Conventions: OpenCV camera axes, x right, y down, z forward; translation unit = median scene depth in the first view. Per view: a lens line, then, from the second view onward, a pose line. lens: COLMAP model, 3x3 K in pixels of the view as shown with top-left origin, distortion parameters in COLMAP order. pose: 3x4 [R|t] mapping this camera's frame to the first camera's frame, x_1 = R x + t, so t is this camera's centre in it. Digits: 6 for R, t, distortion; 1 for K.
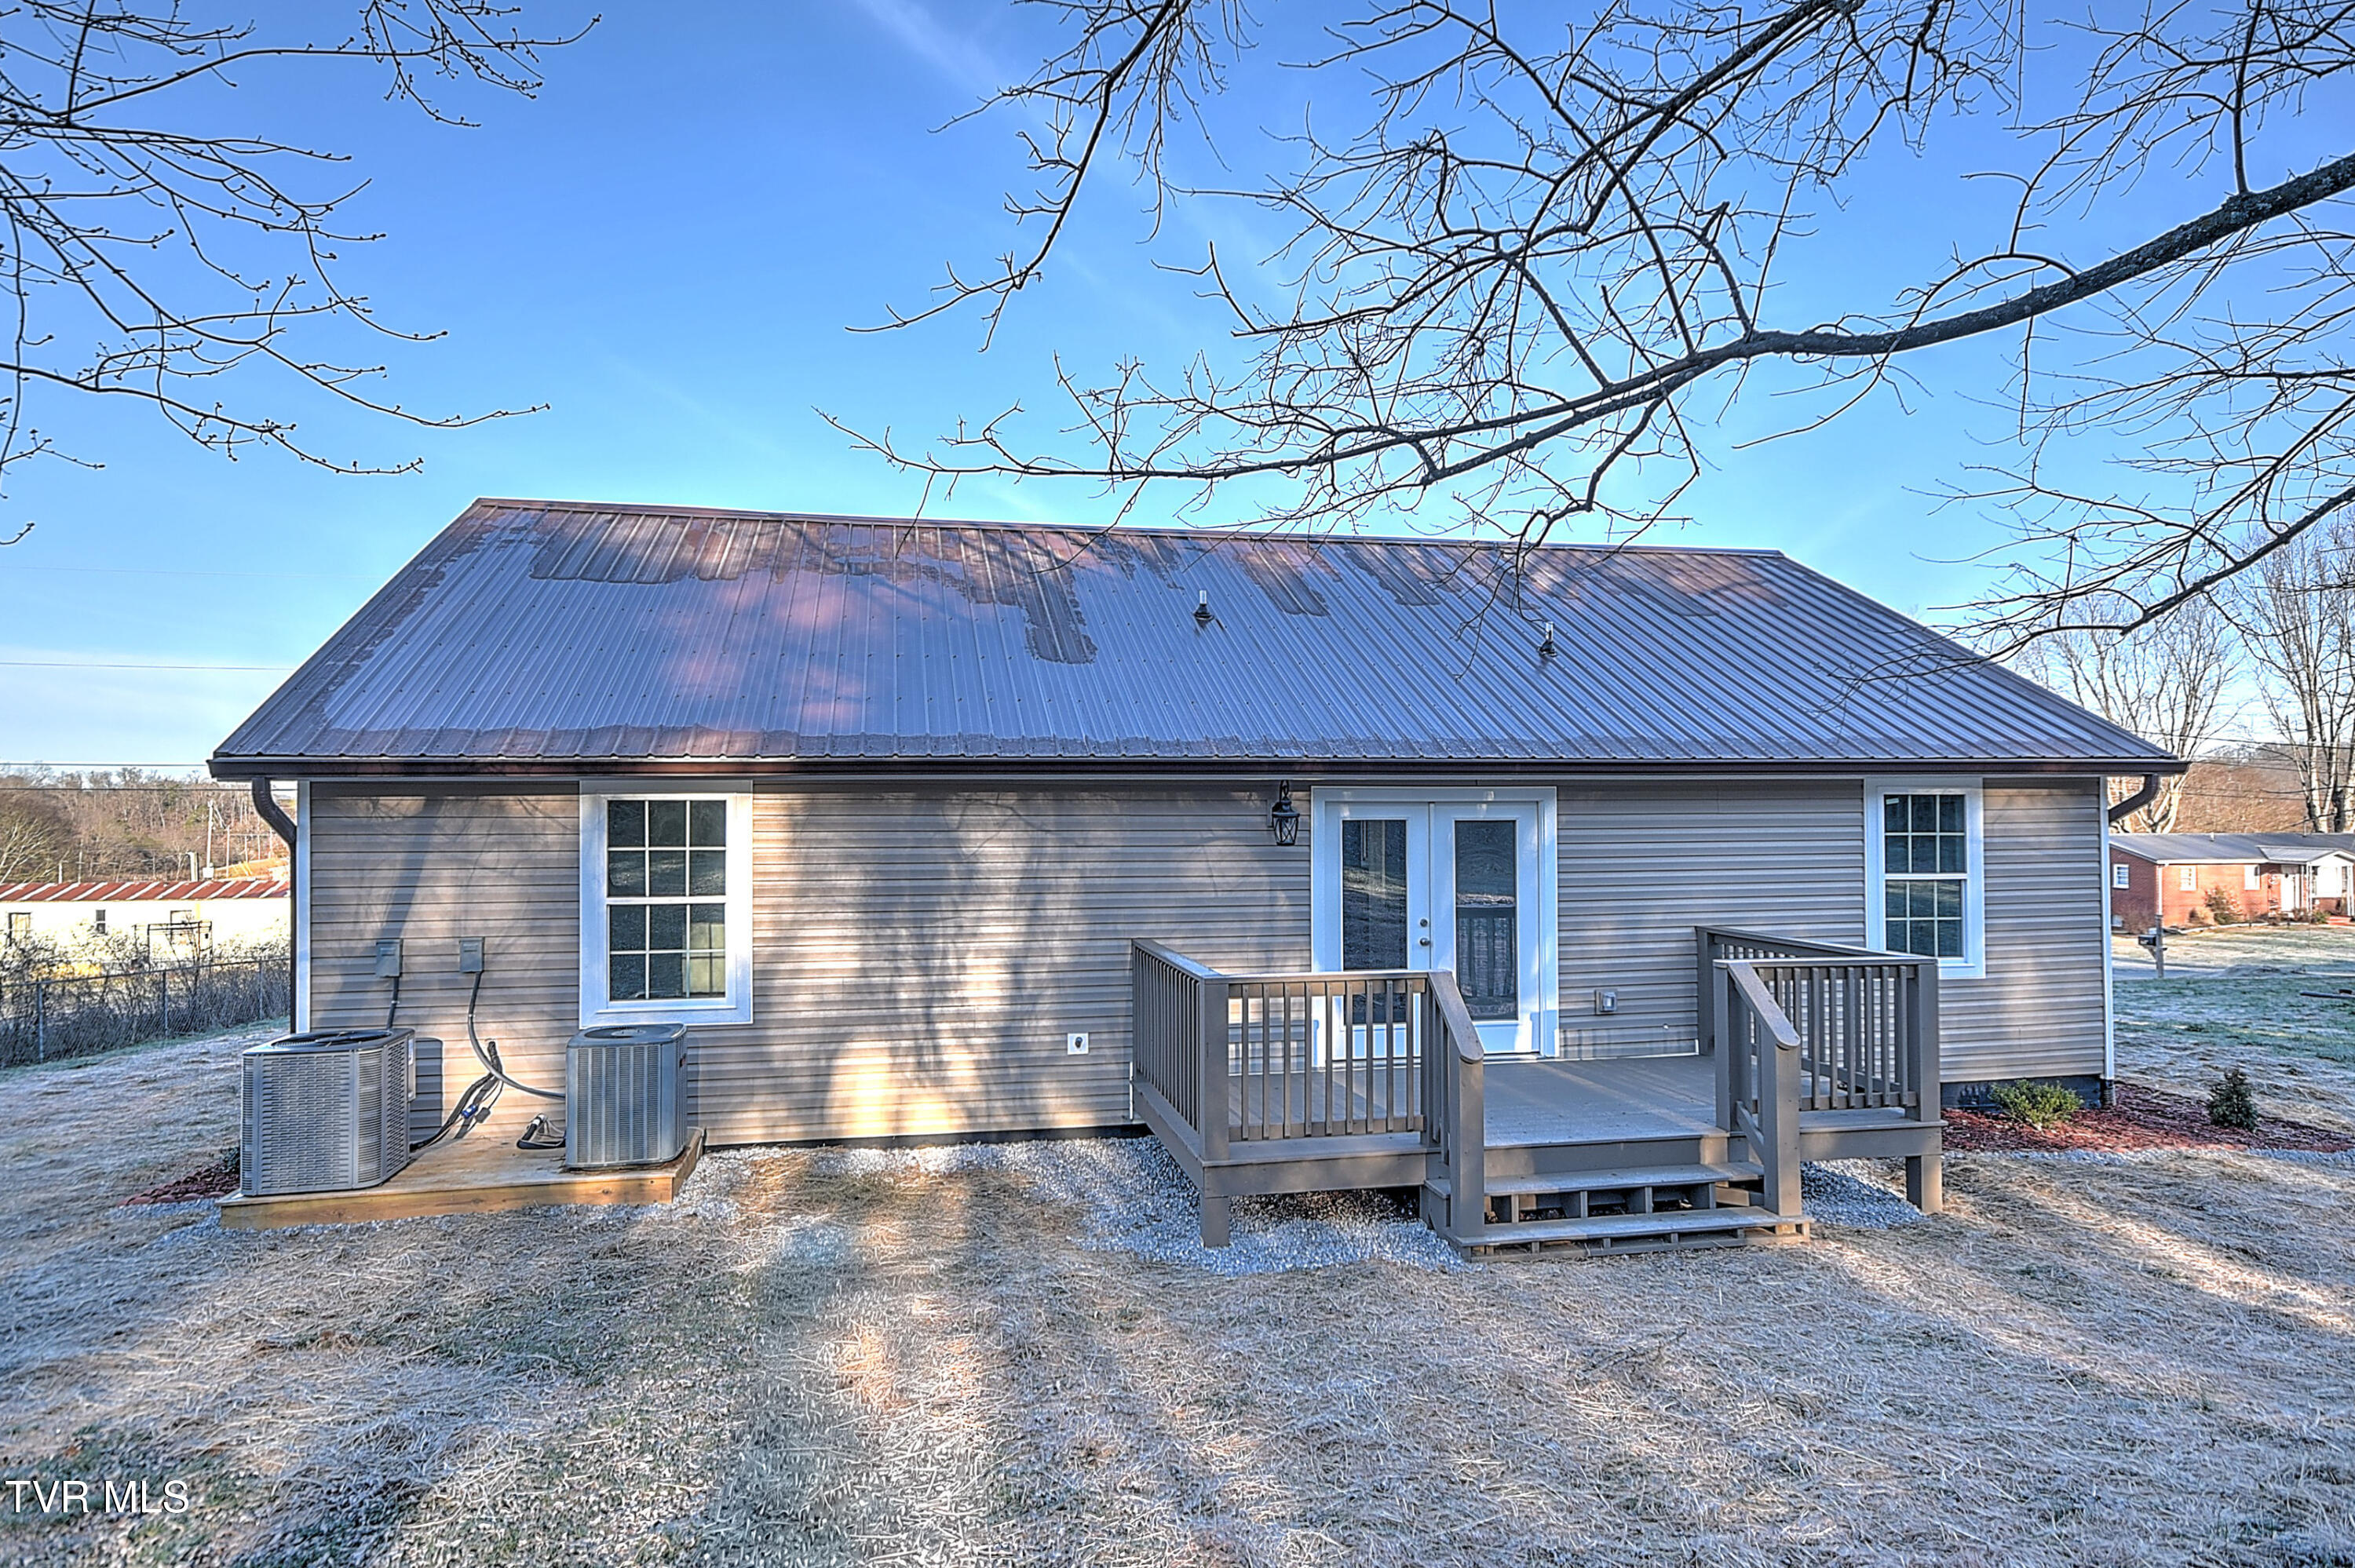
lens RADIAL K [[1362.4, 0, 1177.5], [0, 1362.4, 784.0], [0, 0, 1]] dist [0.032783, 0.002012]
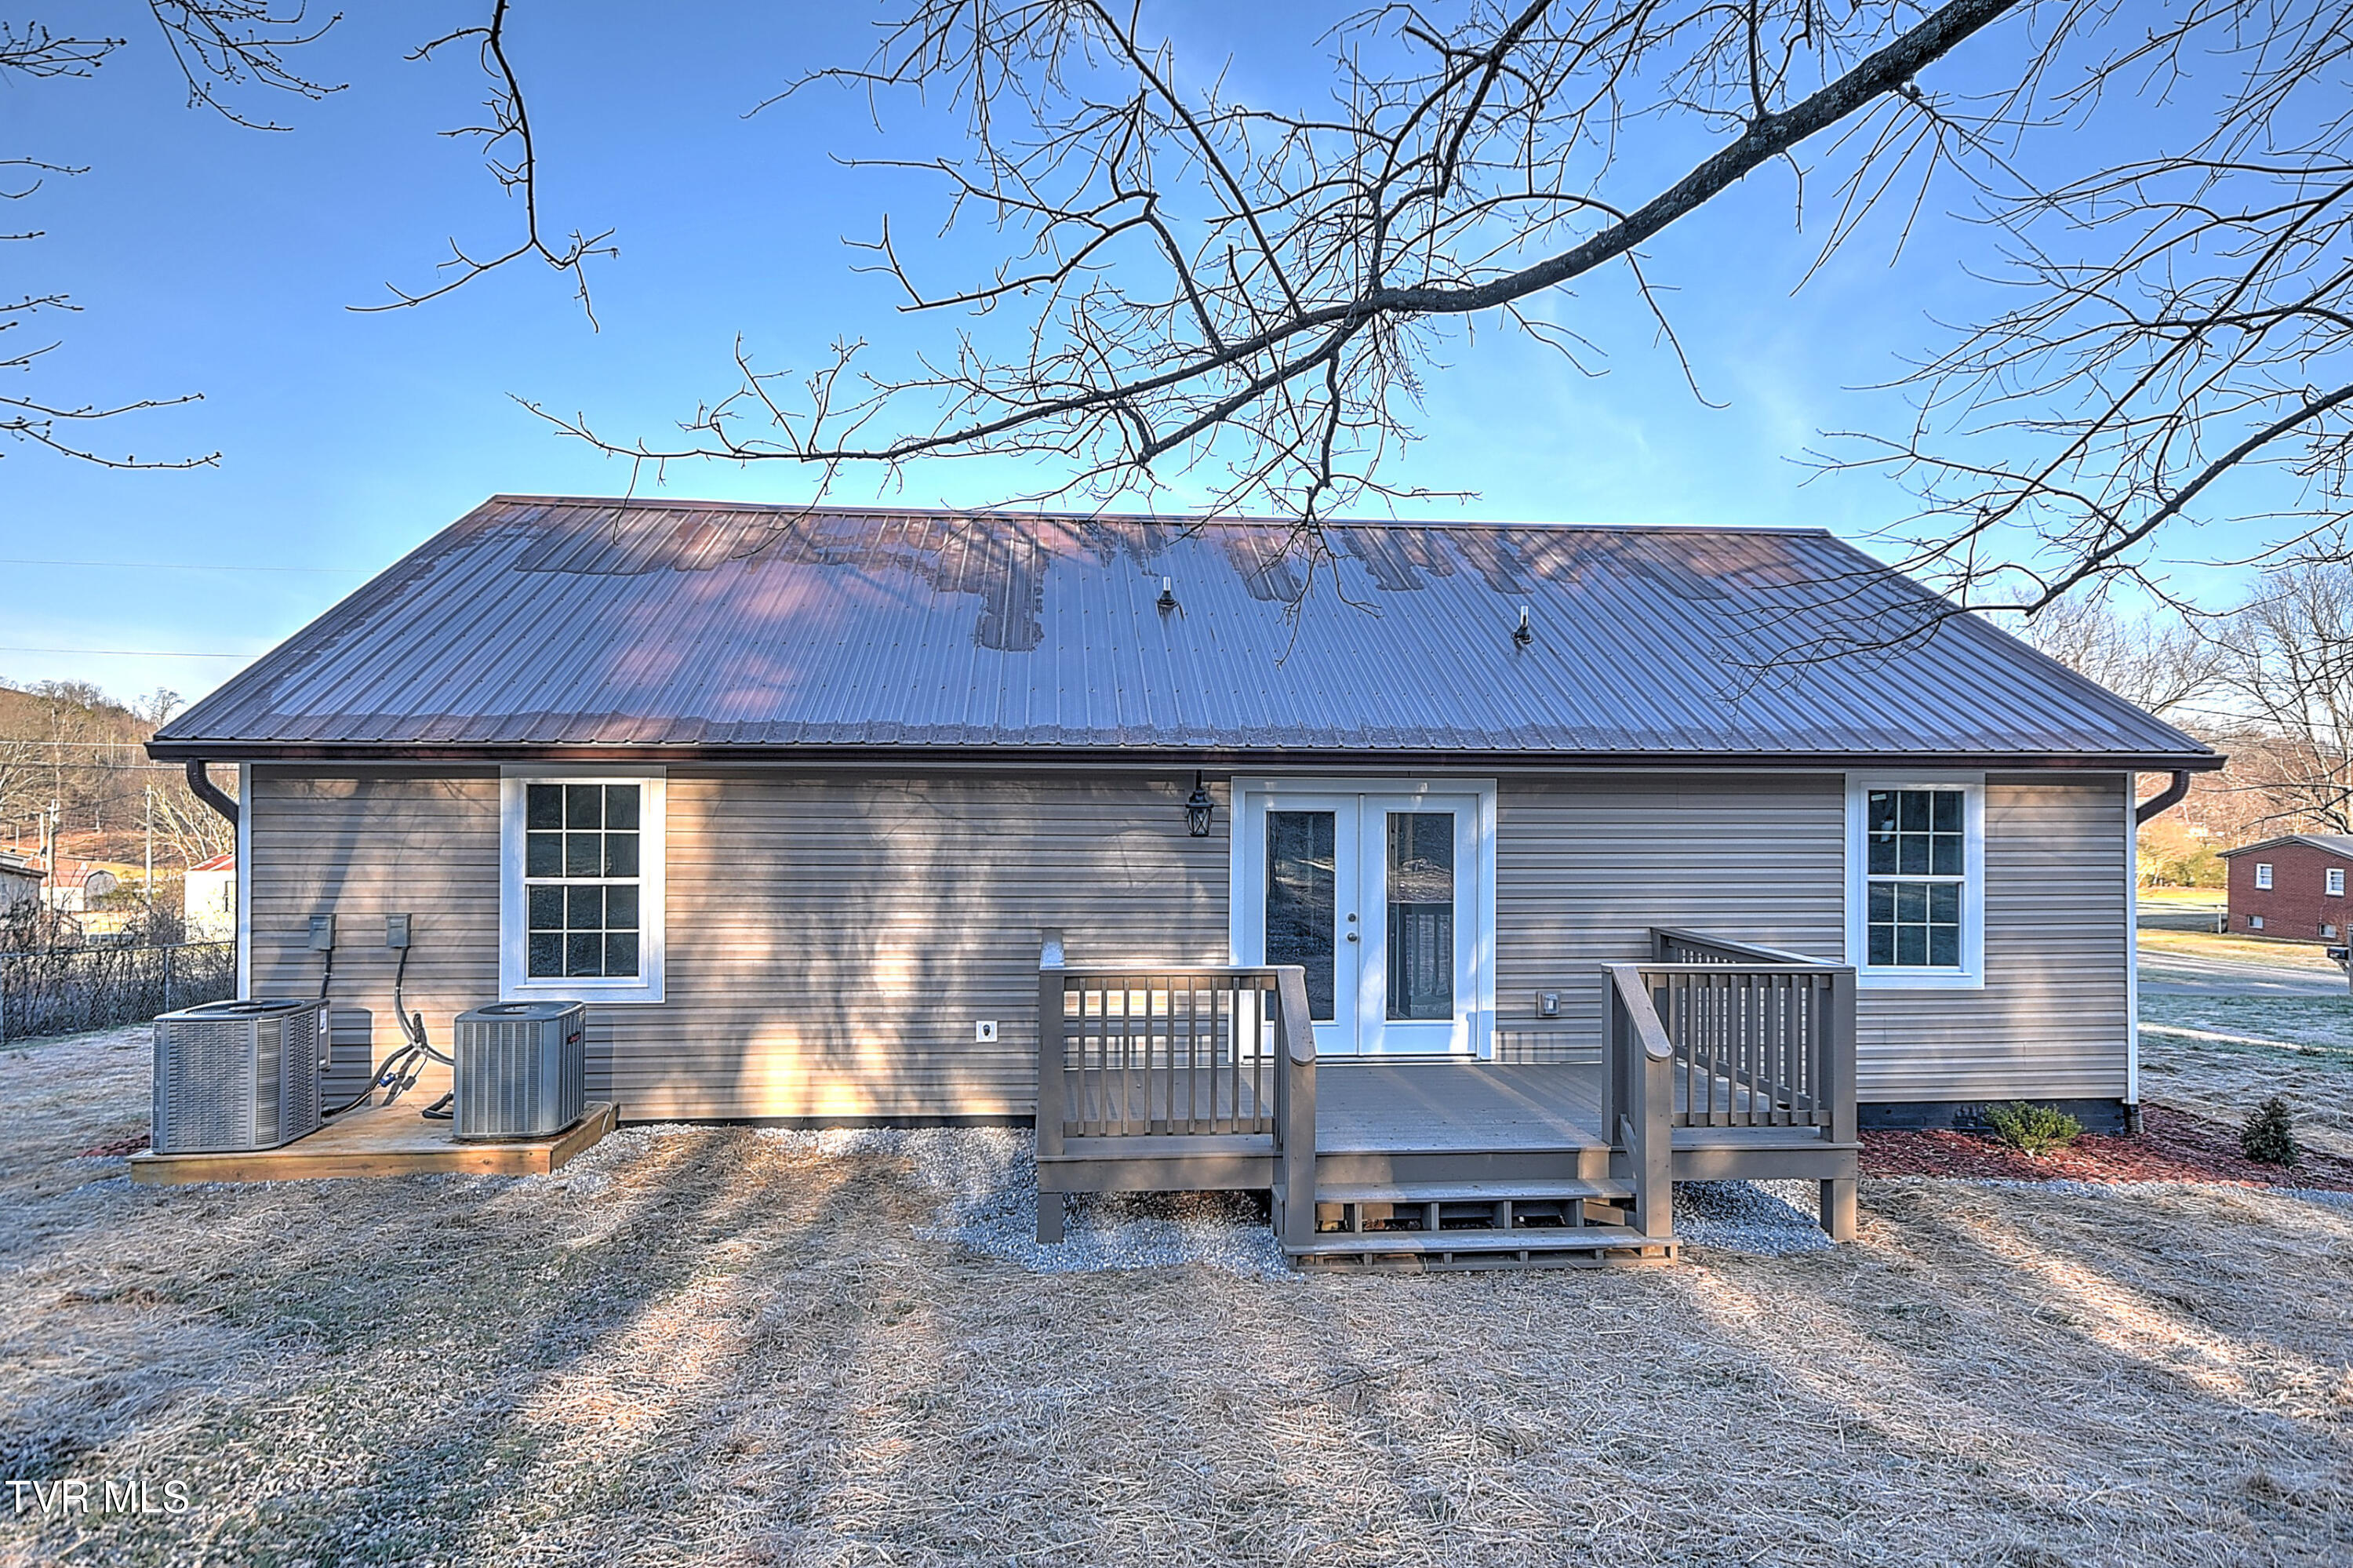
lens RADIAL K [[1352.2, 0, 1176.5], [0, 1352.2, 784.0], [0, 0, 1]] dist [0.036663, 0.000114]
pose [[0.993225, 0.008904, -0.115862, 0.182147], [-0.007890, 0.999926, 0.009212, -0.001452], [0.115936, -0.008236, 0.993223, 0.031695]]
